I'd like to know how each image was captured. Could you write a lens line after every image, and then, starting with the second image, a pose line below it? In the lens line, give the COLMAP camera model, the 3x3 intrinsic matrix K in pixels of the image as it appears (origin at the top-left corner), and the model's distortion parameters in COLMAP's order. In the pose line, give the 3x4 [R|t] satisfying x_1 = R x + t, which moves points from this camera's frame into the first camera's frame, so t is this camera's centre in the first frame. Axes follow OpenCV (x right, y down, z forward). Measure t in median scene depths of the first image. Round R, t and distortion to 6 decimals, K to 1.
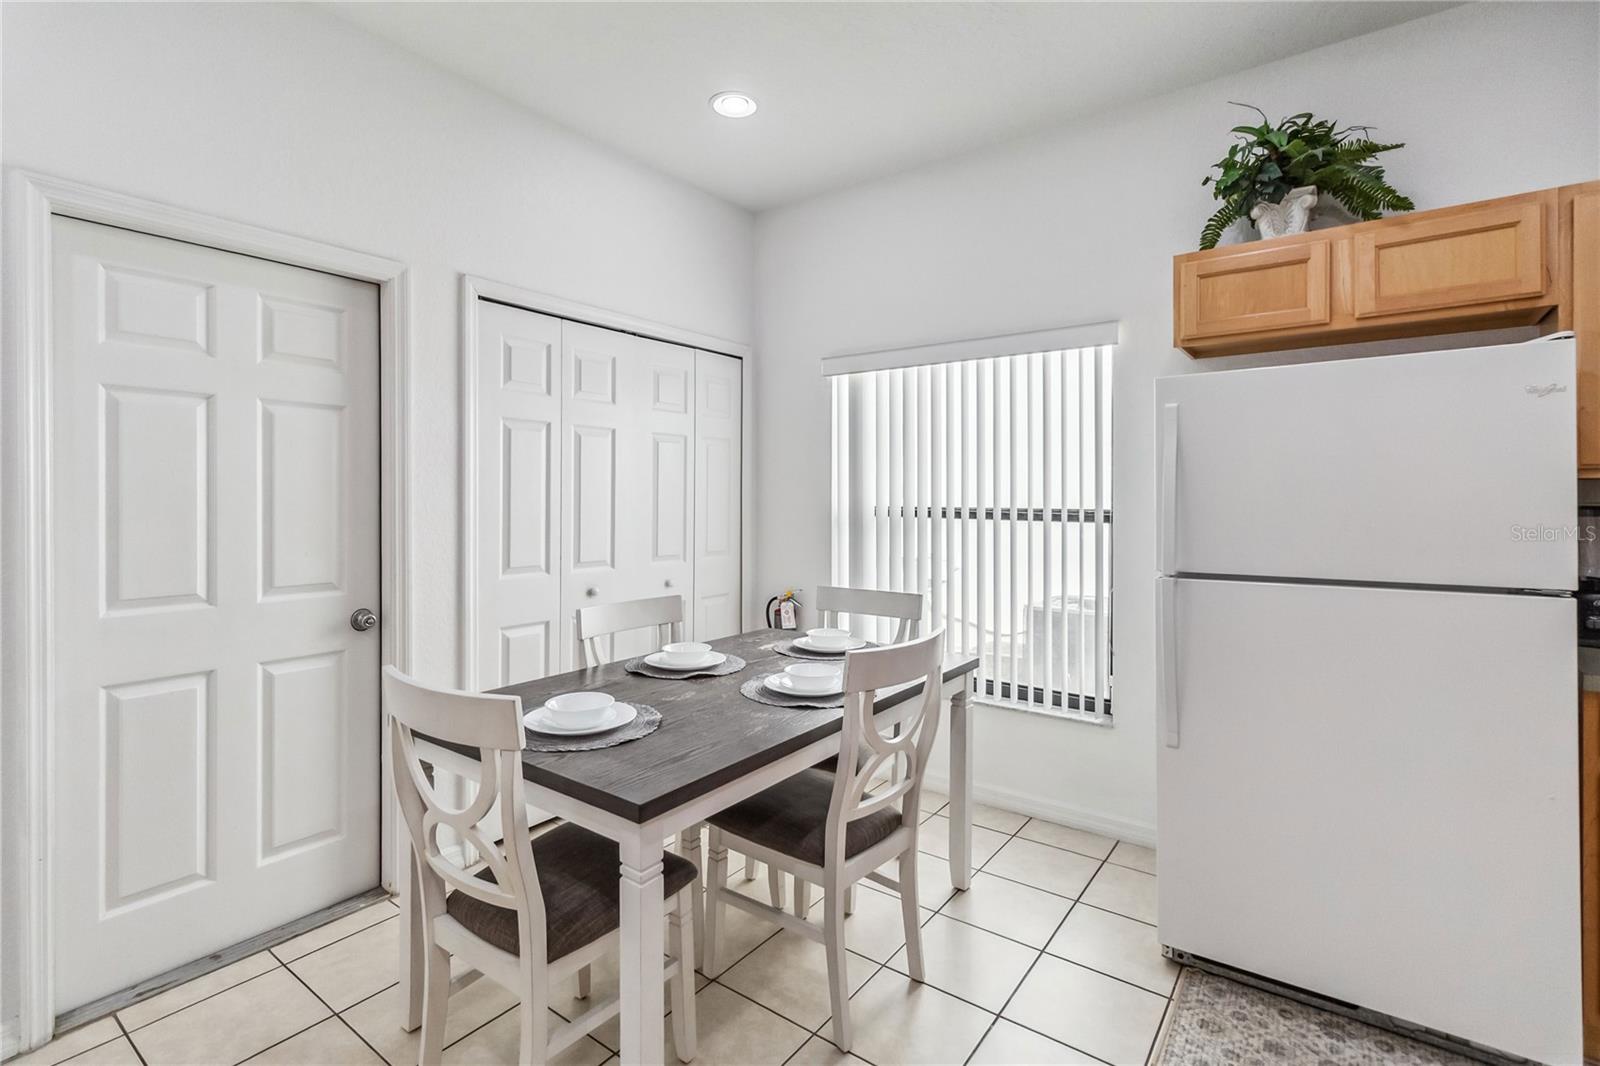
lens RADIAL K [[742.8, 0, 800.7], [0, 742.8, 506.4], [0, 0, 1]] dist [-0.001205, -0.000398]
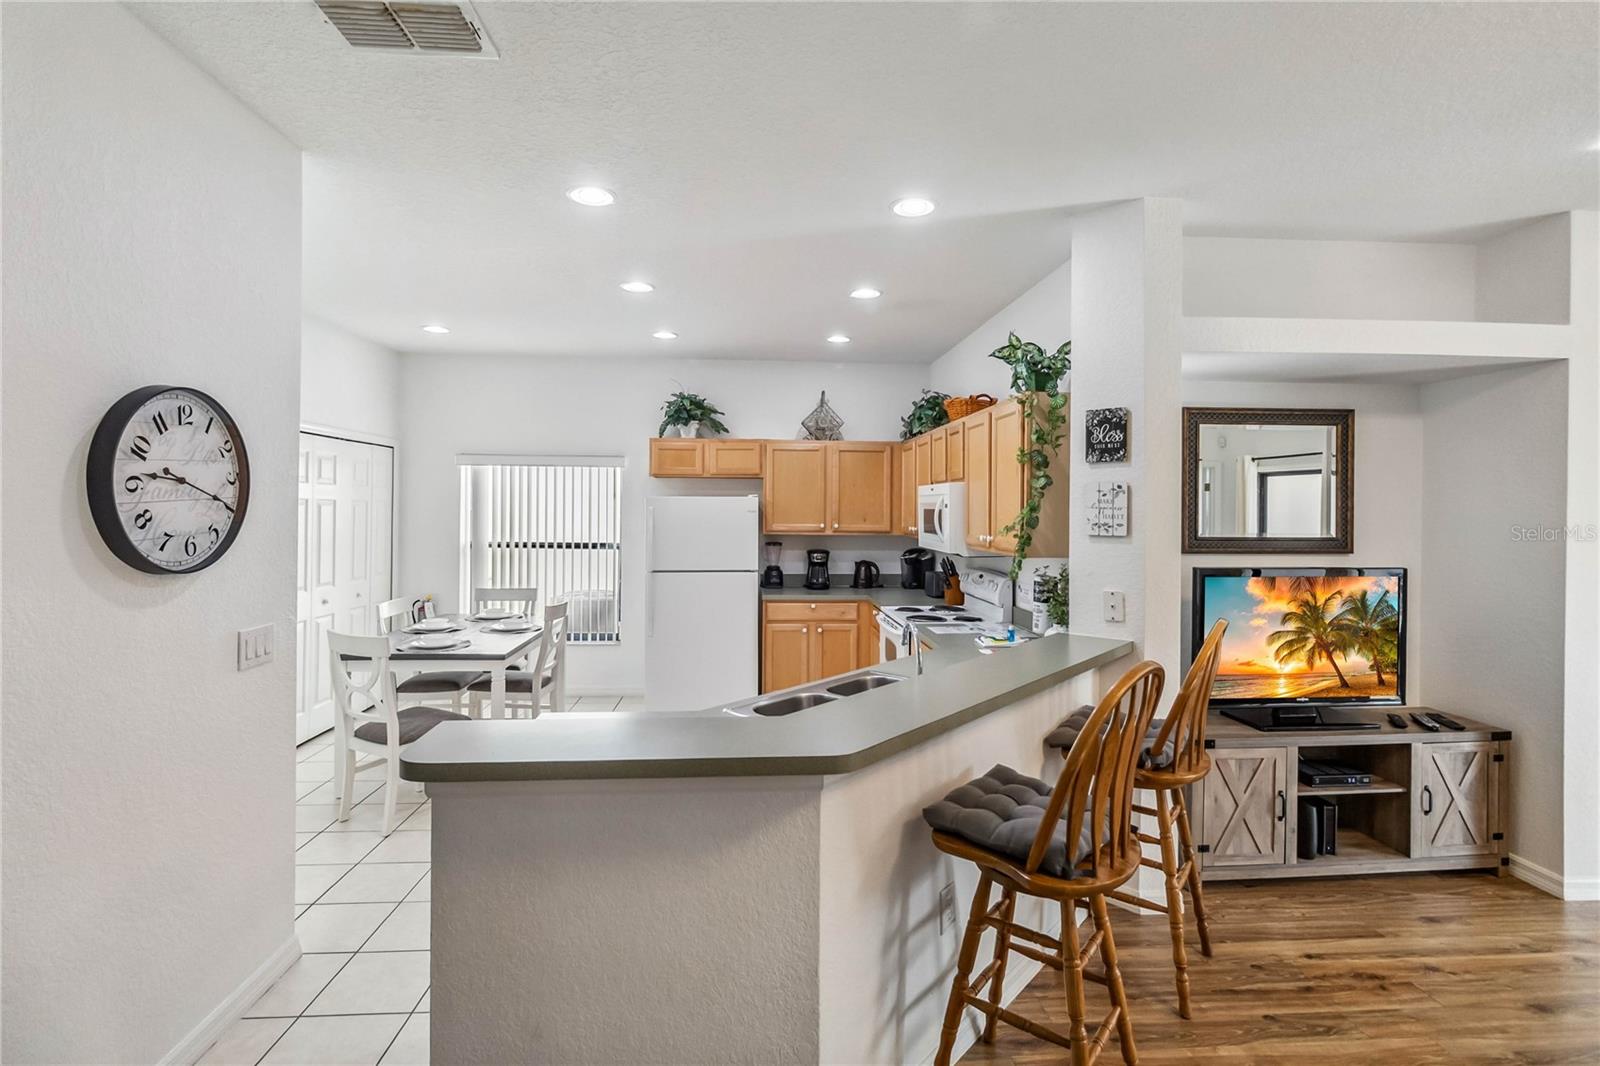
lens RADIAL K [[742.8, 0, 800.7], [0, 742.8, 506.4], [0, 0, 1]] dist [-0.001205, -0.000398]
pose [[0.751612, 0.007691, 0.659561, -0.779138], [-0.002053, 0.999954, -0.009321, -0.107858], [-0.659603, 0.005651, 0.751593, -1.232100]]
